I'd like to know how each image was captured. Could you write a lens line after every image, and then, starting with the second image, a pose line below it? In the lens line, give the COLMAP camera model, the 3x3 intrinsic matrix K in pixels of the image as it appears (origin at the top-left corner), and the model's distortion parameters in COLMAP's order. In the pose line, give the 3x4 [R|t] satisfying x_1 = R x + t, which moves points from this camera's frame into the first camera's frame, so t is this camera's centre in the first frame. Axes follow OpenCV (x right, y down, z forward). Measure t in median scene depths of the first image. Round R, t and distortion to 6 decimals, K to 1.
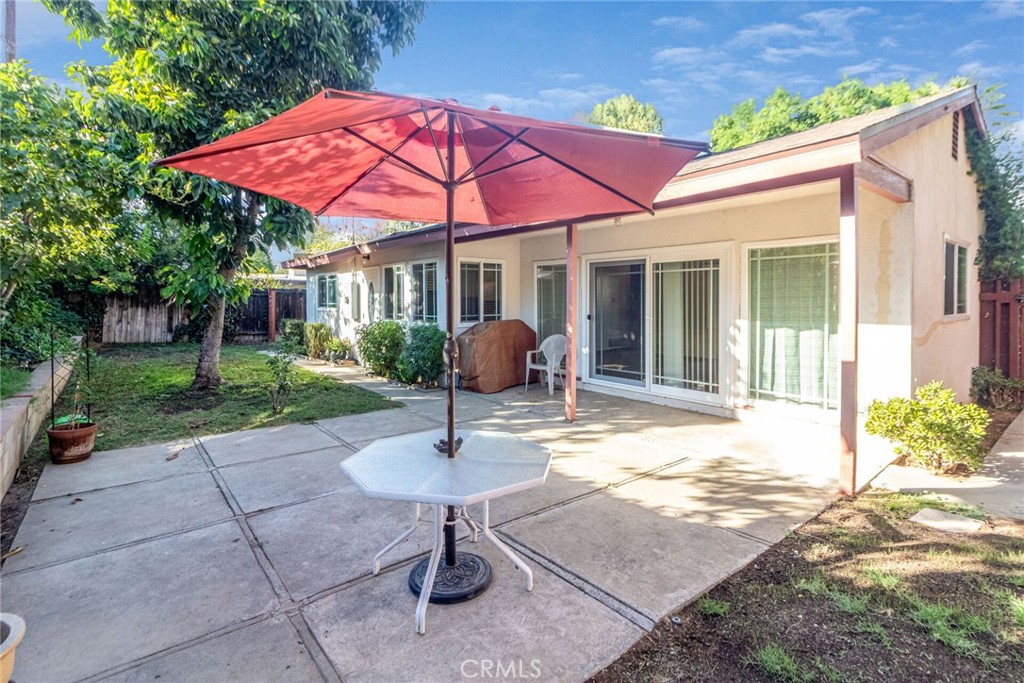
lens RADIAL K [[486.2, 0, 515.5], [0, 486.2, 309.5], [0, 0, 1]] dist [0.002479, 0.000265]
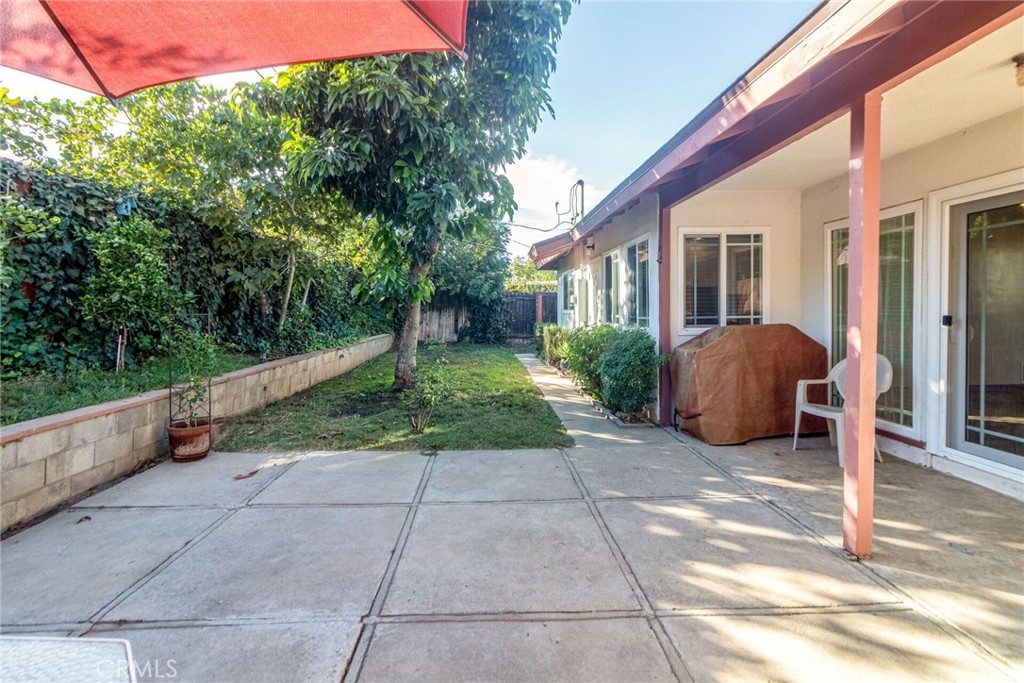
lens RADIAL K [[473.2, 0, 508.2], [0, 473.2, 318.3], [0, 0, 1]] dist [0.002130, -0.000835]
pose [[0.790954, 0.005721, -0.611849, 0.100781], [-0.004193, 0.999983, 0.003929, 0.014339], [0.611861, -0.000542, 0.790965, 0.387850]]
